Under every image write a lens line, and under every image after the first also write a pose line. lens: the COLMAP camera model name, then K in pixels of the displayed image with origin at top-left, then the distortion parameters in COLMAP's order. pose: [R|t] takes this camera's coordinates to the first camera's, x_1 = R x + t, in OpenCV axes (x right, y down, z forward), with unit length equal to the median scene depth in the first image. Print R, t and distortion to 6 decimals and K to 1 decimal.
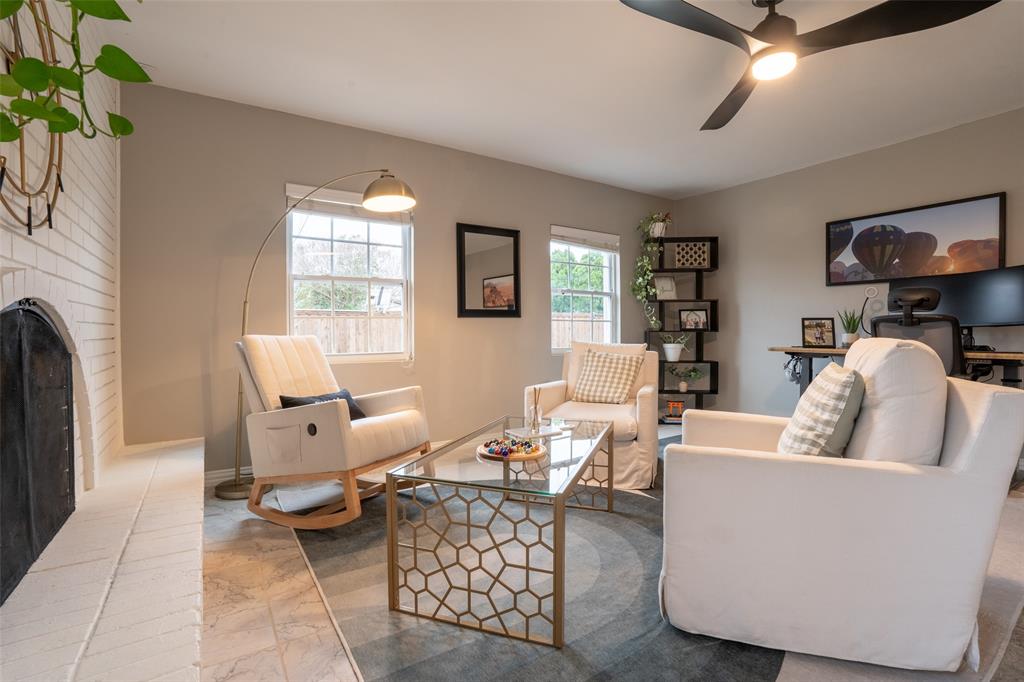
lens RADIAL K [[473.3, 0, 518.3], [0, 473.3, 337.6], [0, 0, 1]] dist [-0.054977, 0.017959]
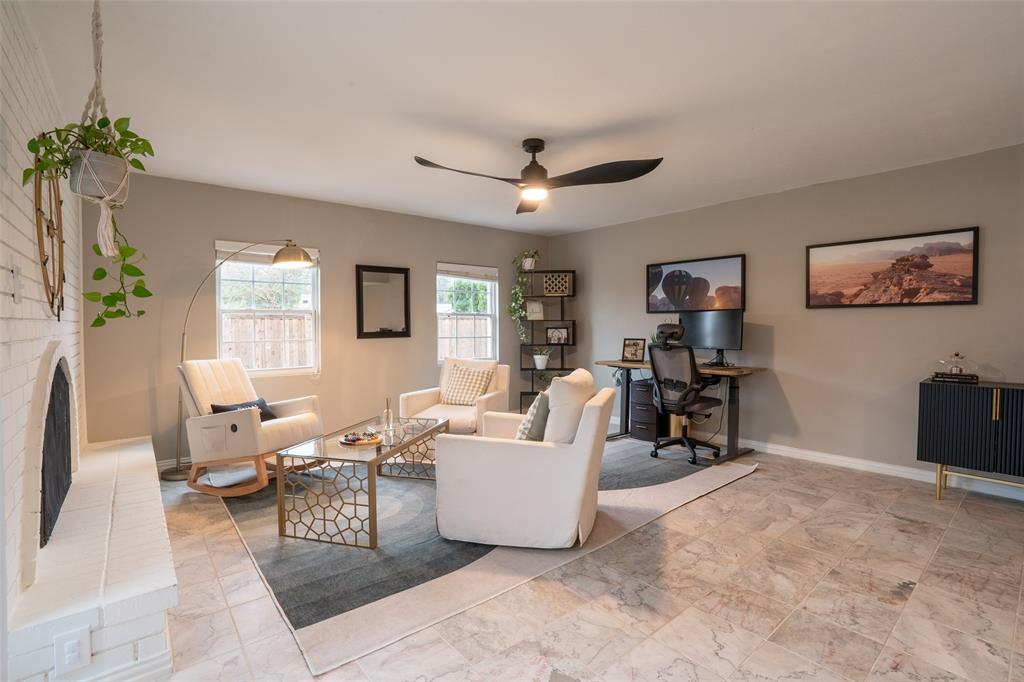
lens RADIAL K [[473.3, 0, 513.7], [0, 473.3, 337.0], [0, 0, 1]] dist [-0.054977, 0.017959]
pose [[0.994955, -0.000529, 0.100319, 0.212651], [-0.000495, 0.999948, 0.010184, -0.078185], [-0.100320, -0.010183, 0.994903, -0.396616]]
